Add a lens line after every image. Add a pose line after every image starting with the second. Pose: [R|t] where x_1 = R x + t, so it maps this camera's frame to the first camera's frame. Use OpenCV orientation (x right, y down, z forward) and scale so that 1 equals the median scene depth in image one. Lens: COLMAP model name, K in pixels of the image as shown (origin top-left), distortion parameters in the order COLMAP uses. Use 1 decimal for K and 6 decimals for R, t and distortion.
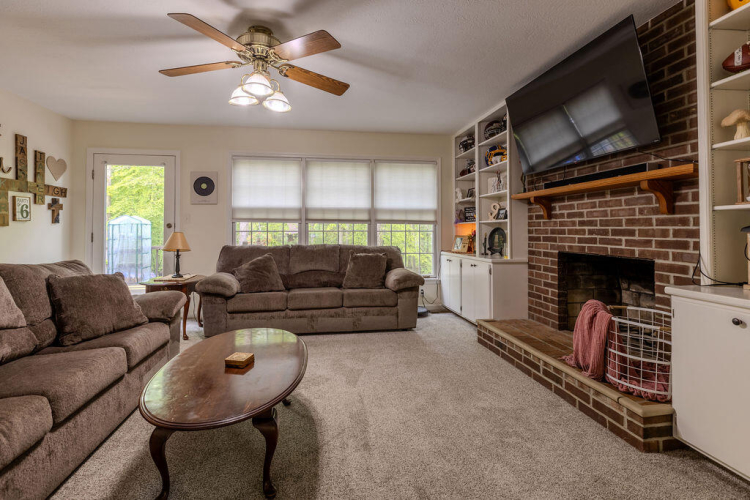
lens RADIAL K [[341.1, 0, 376.9], [0, 341.1, 228.3], [0, 0, 1]] dist [-0.000216, -0.000278]
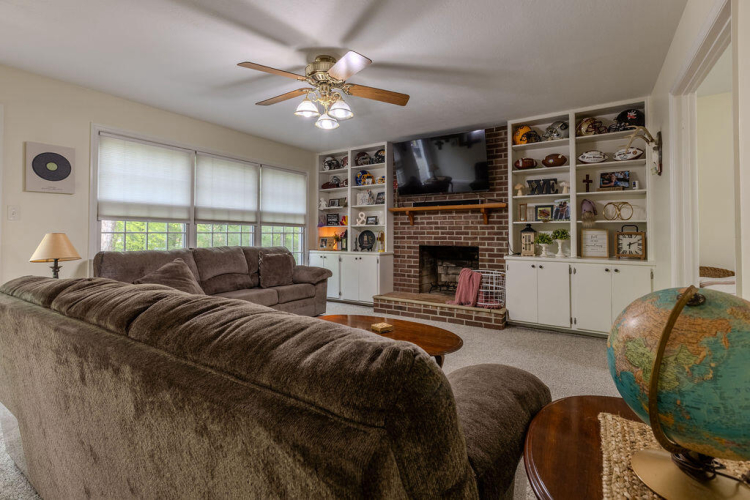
lens RADIAL K [[341.1, 0, 376.9], [0, 341.1, 228.3], [0, 0, 1]] dist [-0.000216, -0.000278]
pose [[0.658715, 0.012374, 0.752290, -0.739796], [-0.004298, 0.999910, -0.012684, 0.007770], [-0.752380, 0.005122, 0.658710, 0.067207]]
